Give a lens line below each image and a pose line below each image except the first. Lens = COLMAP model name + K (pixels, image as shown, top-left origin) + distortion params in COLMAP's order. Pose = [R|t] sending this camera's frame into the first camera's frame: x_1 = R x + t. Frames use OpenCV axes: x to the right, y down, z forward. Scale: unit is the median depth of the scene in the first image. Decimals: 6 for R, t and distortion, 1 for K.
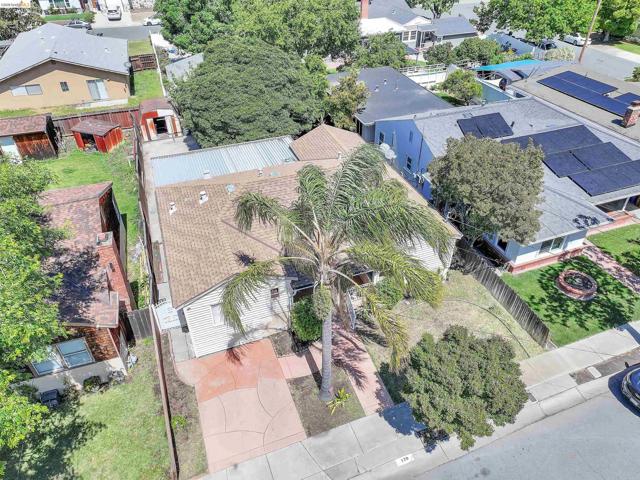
lens RADIAL K [[460.7, 0, 319.4], [0, 460.7, 237.5], [0, 0, 1]] dist [0.011768, 0.001153]
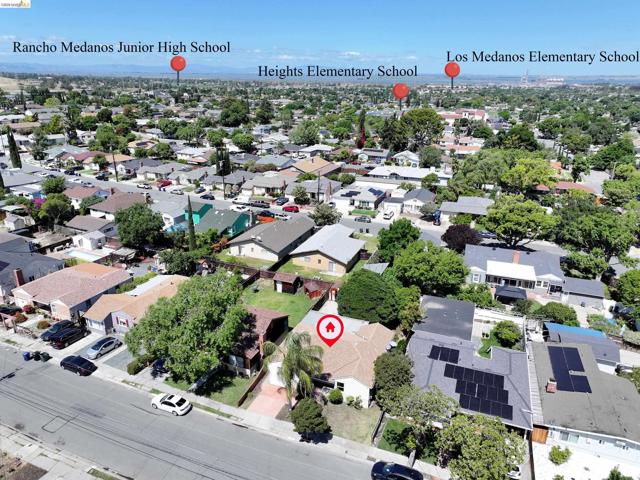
lens RADIAL K [[460.7, 0, 318.4], [0, 460.7, 236.5], [0, 0, 1]] dist [0.011768, 0.001153]
pose [[0.743888, 0.239255, -0.624009, 1.023134], [-0.407204, 0.902645, -0.139343, -0.193364], [0.529920, 0.357755, 0.768893, -0.918530]]
